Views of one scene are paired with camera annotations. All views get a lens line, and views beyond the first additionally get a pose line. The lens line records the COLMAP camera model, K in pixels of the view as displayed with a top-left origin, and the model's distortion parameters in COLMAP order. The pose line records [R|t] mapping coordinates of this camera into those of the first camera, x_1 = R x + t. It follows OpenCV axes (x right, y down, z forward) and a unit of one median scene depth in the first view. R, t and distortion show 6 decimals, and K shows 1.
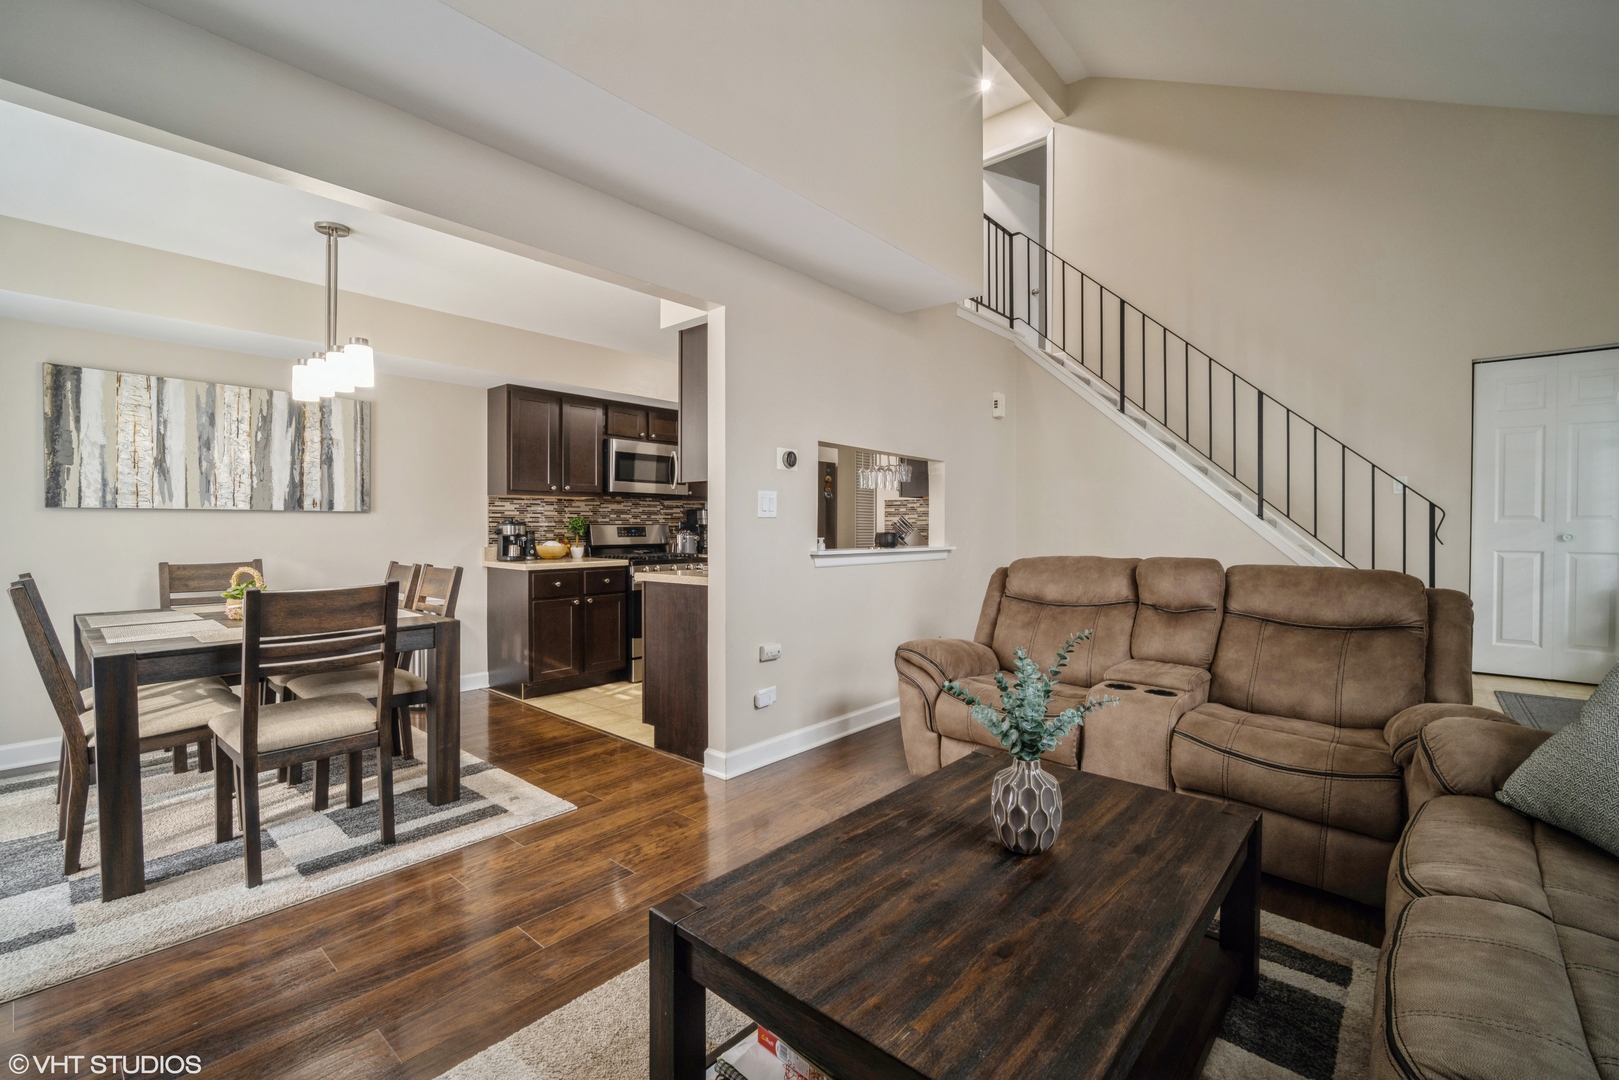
lens RADIAL K [[704.5, 0, 806.0], [0, 704.5, 531.2], [0, 0, 1]] dist [-0.003800, 0.000308]
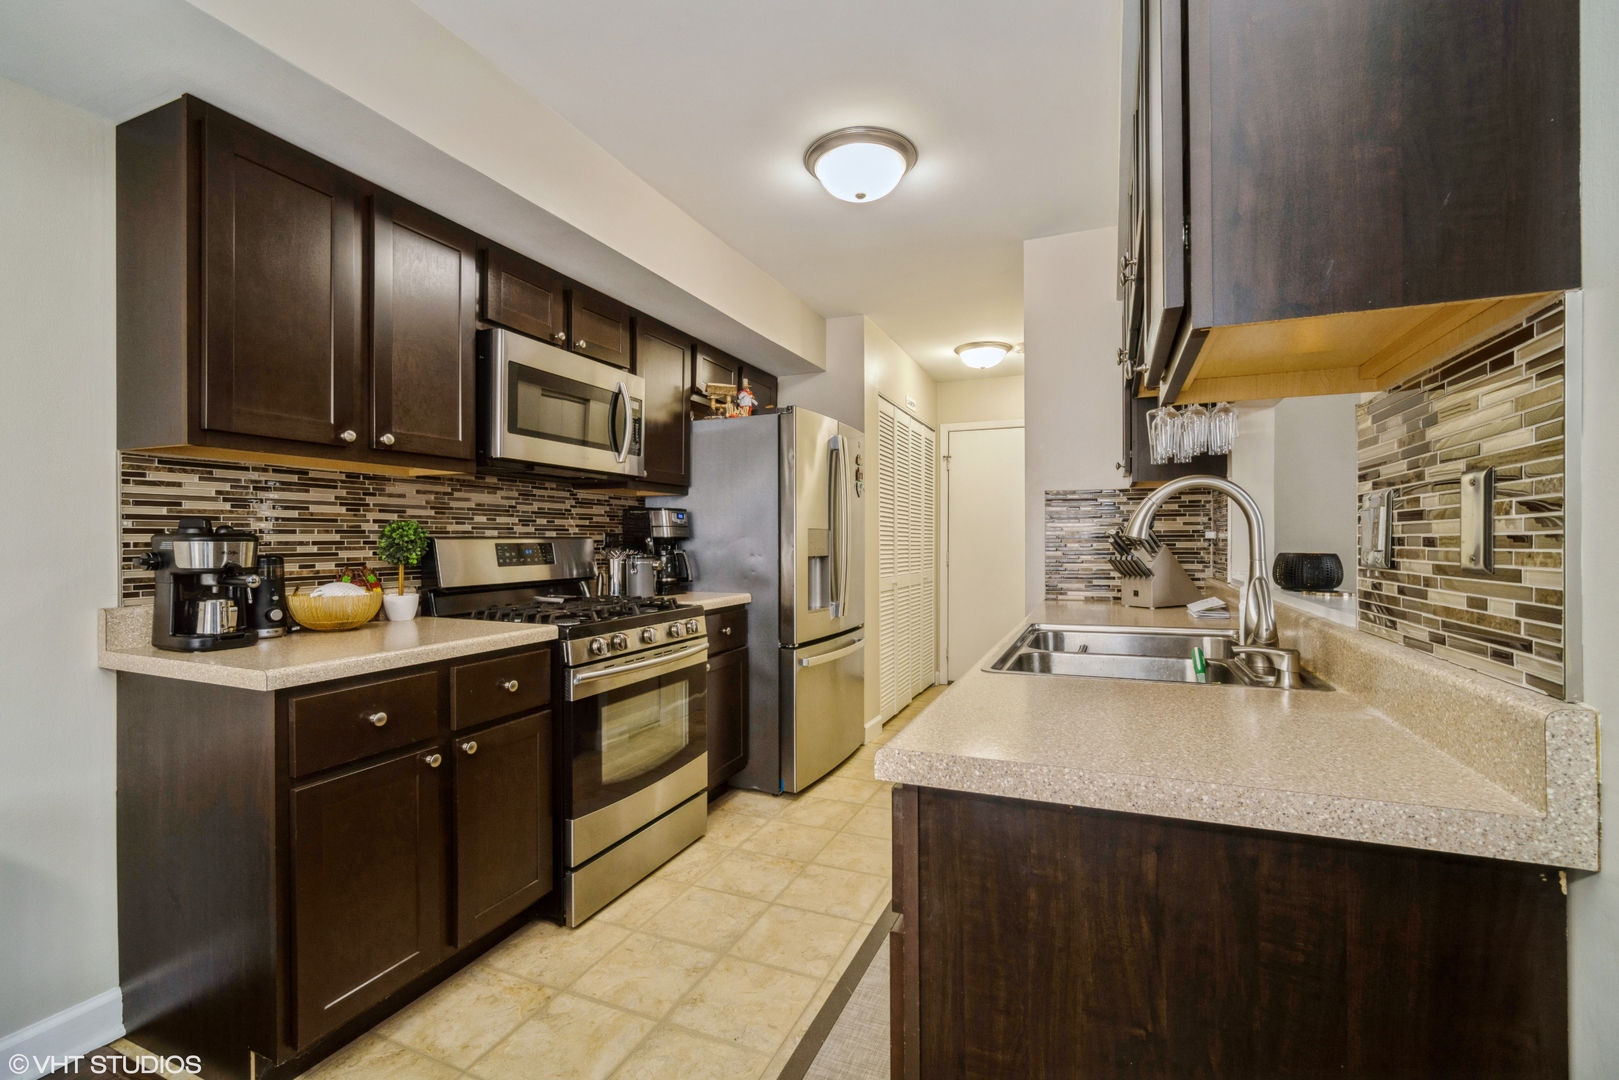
lens RADIAL K [[704.5, 0, 805.2], [0, 704.5, 540.7], [0, 0, 1]] dist [-0.003800, 0.000308]
pose [[0.950237, -0.005334, 0.311481, -0.237282], [0.007501, 0.999955, -0.005758, -0.004026], [-0.311437, 0.007808, 0.950235, 0.559757]]
